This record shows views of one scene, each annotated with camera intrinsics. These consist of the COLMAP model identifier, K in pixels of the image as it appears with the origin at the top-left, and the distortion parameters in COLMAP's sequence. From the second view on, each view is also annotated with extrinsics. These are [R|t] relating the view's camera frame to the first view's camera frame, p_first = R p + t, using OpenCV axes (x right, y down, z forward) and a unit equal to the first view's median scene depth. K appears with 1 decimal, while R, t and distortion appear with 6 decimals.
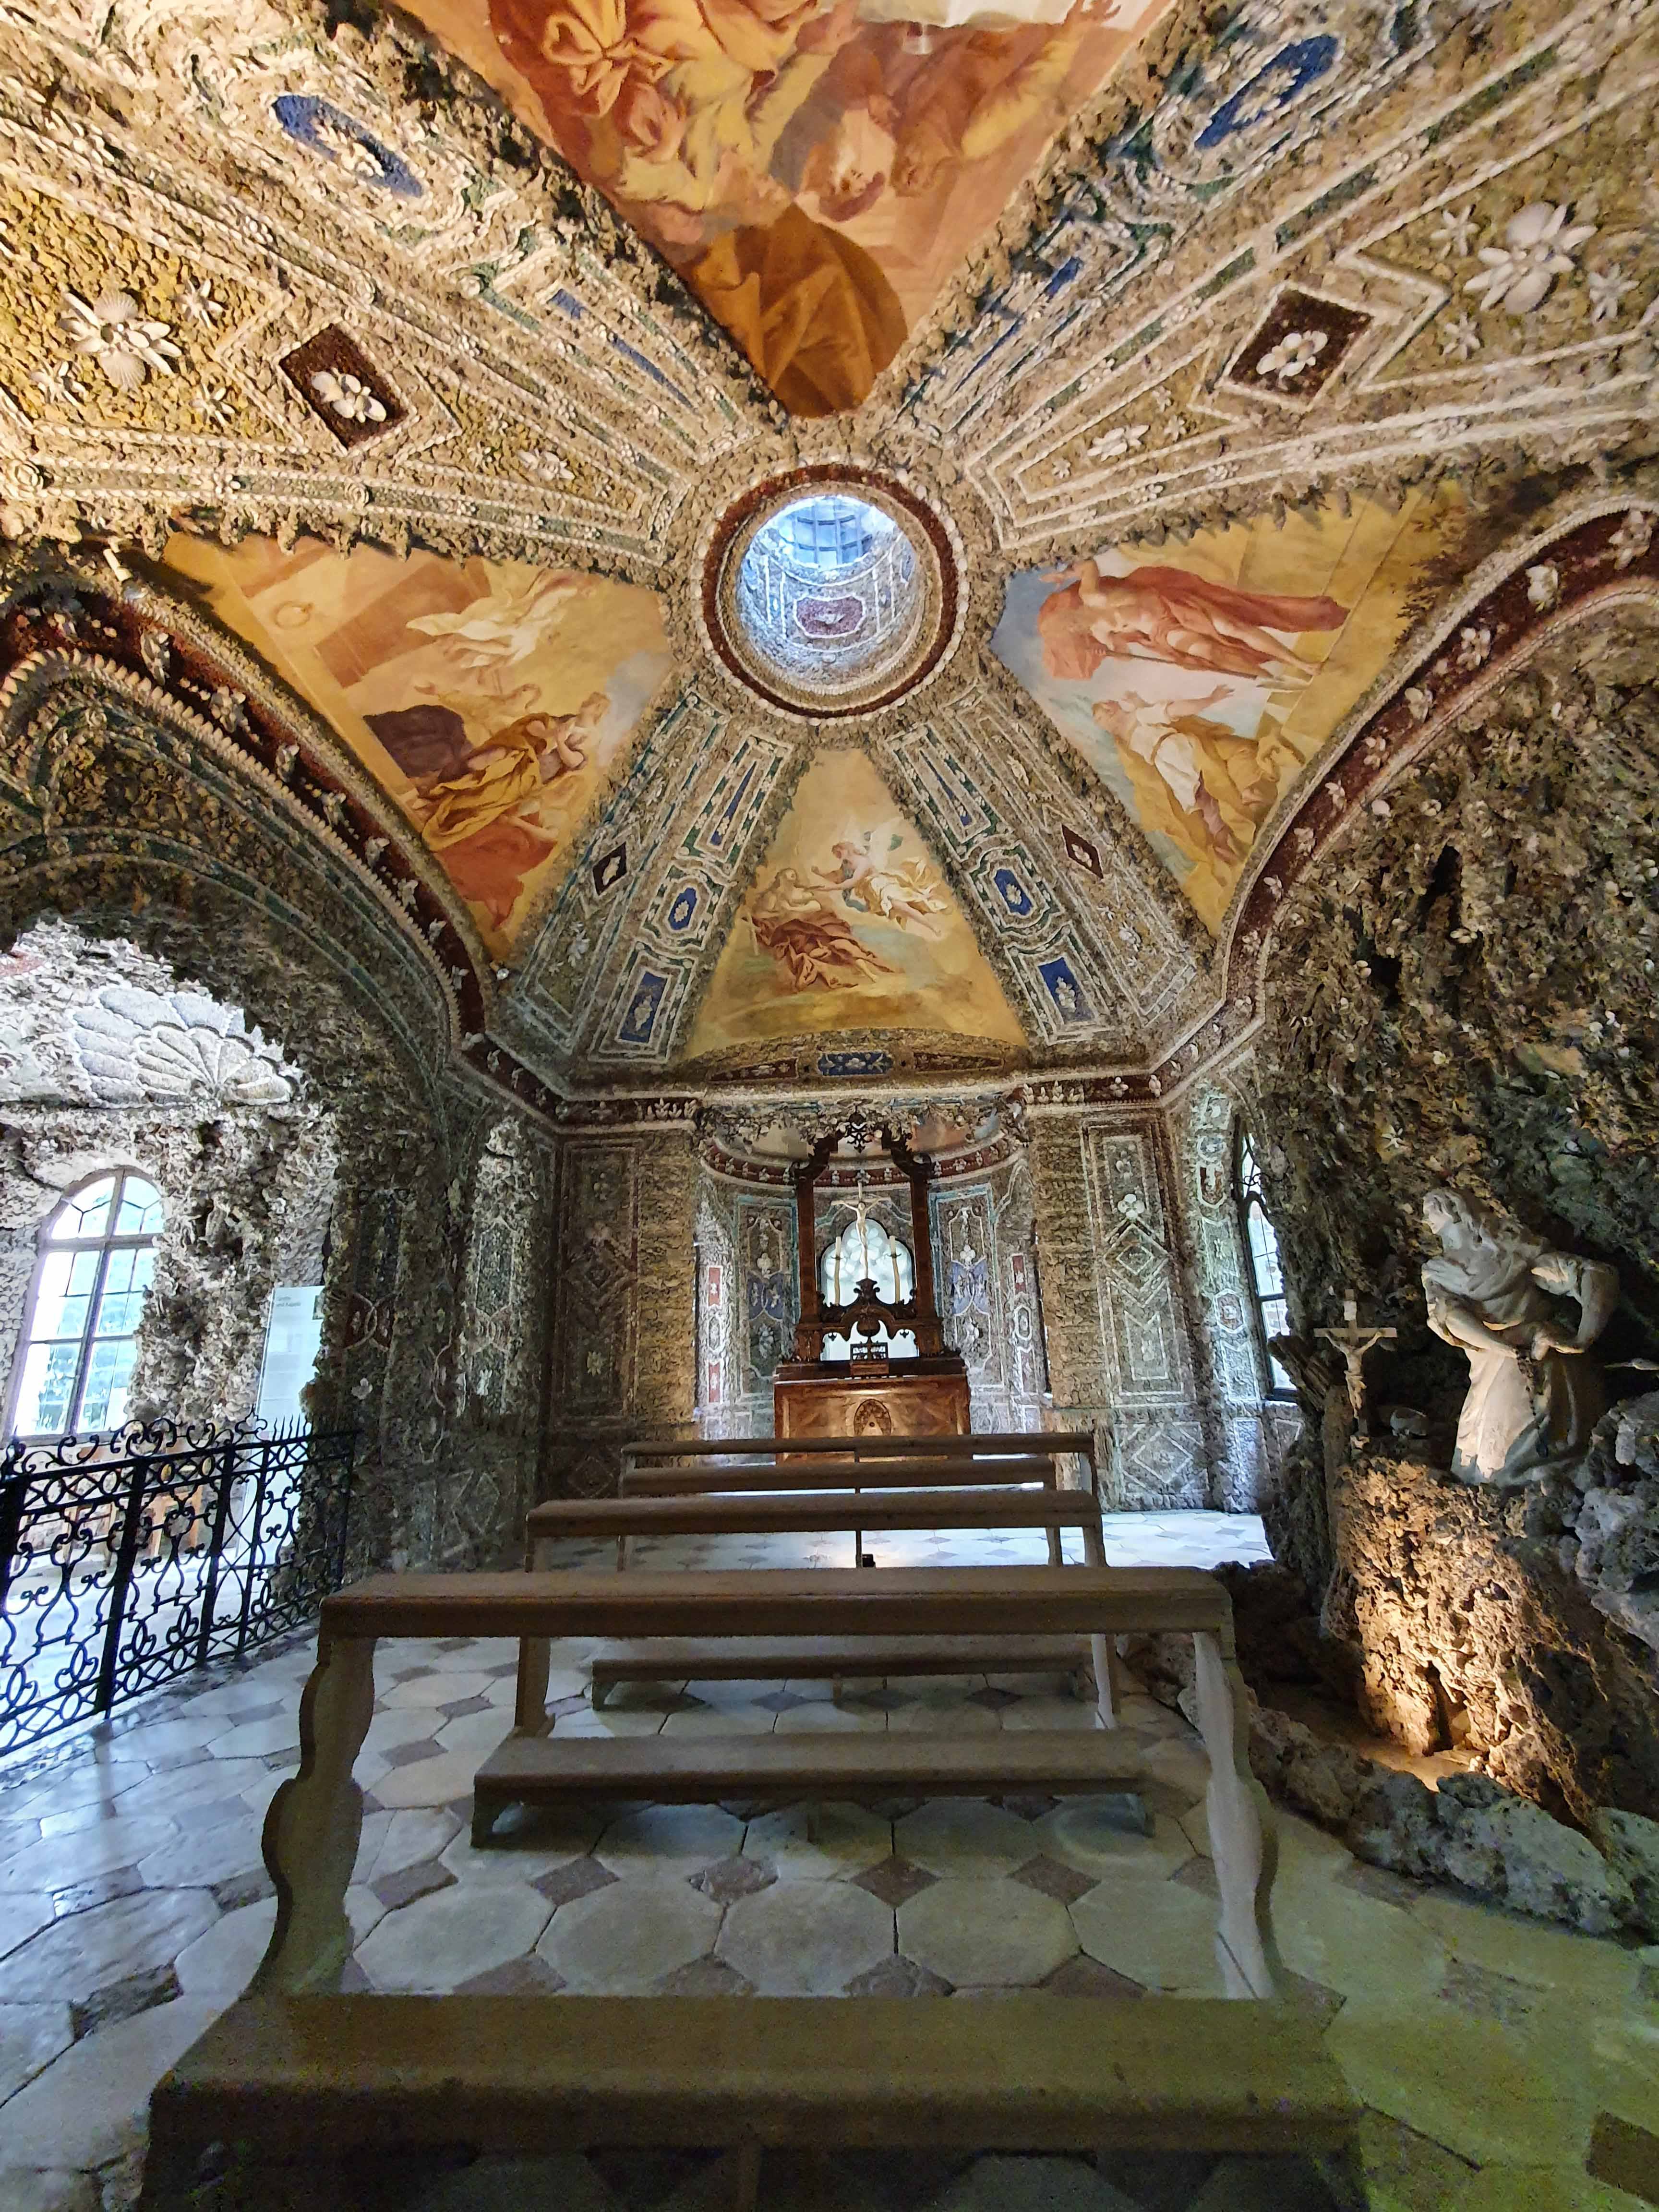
lens RADIAL K [[881.6, 0, 842.1], [0, 881.6, 1098.0], [0, 0, 1]] dist [0.003627, -0.000724]
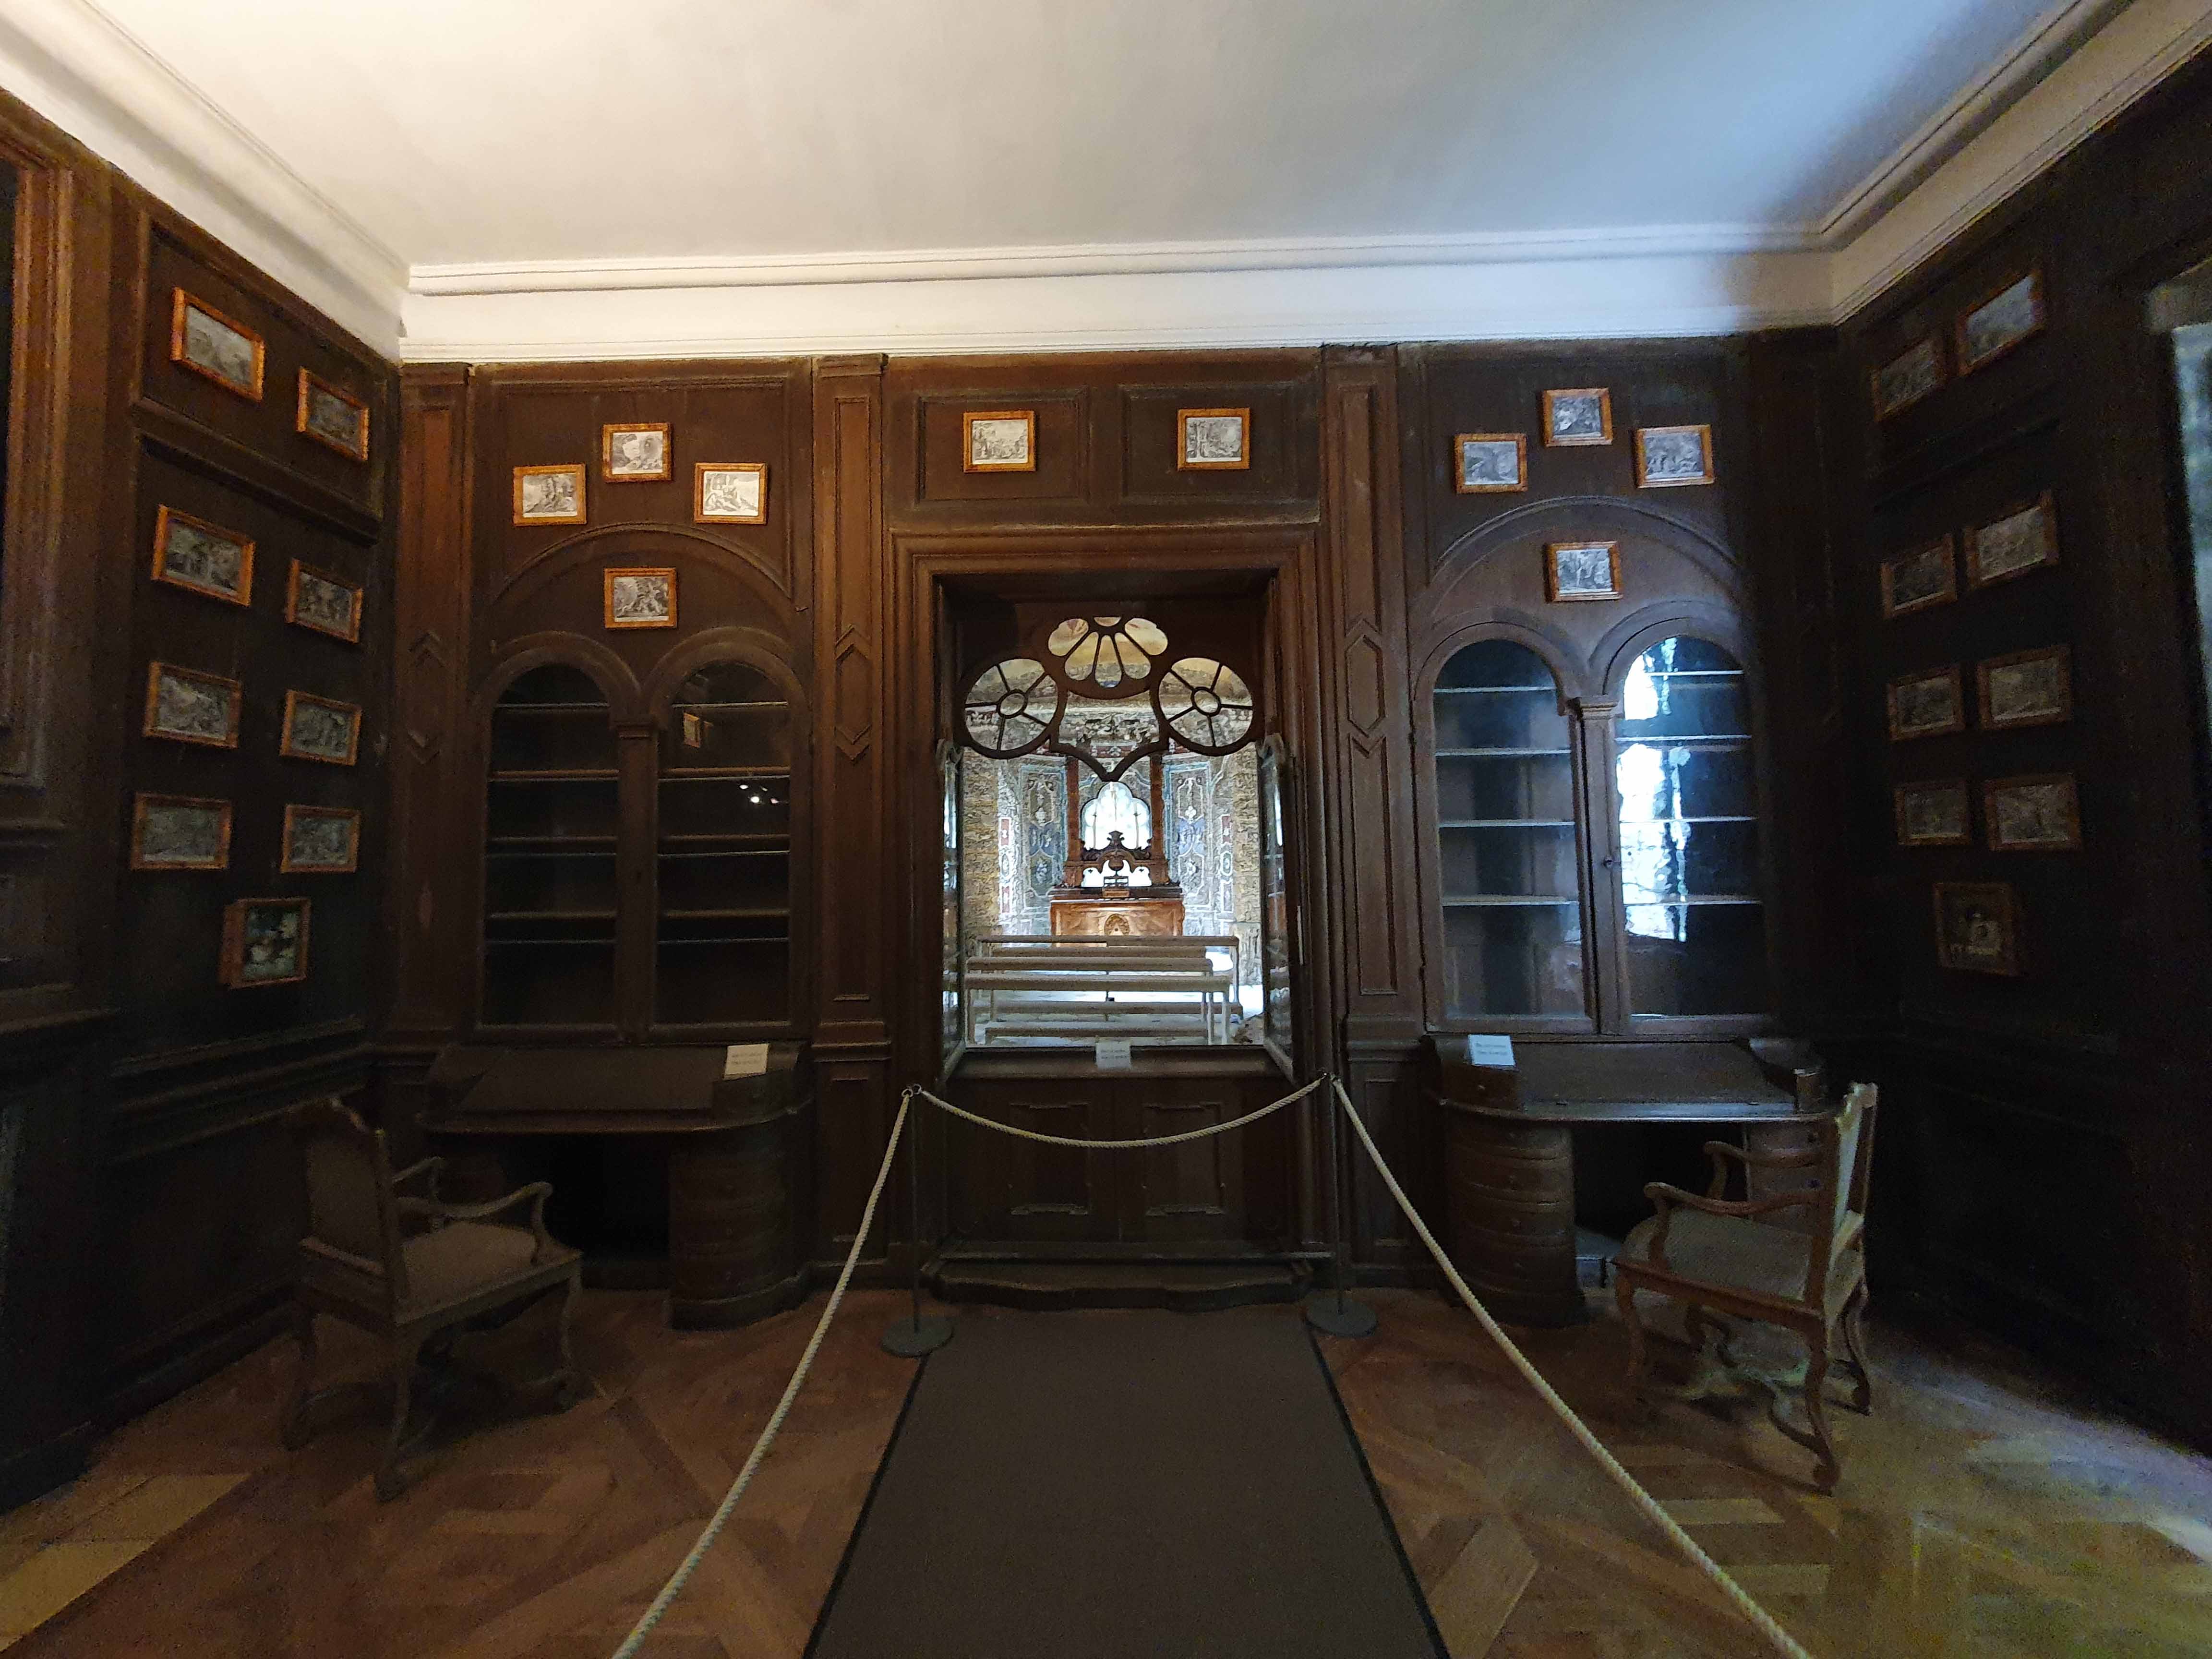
lens RADIAL K [[881.6, 0, 1099.8], [0, 881.6, 820.3], [0, 0, 1]] dist [0.003627, -0.000724]
pose [[0.999626, 0.024995, 0.011132, -0.014813], [-0.026844, 0.974677, 0.222002, -0.132716], [-0.005301, -0.222218, 0.974983, -0.395155]]
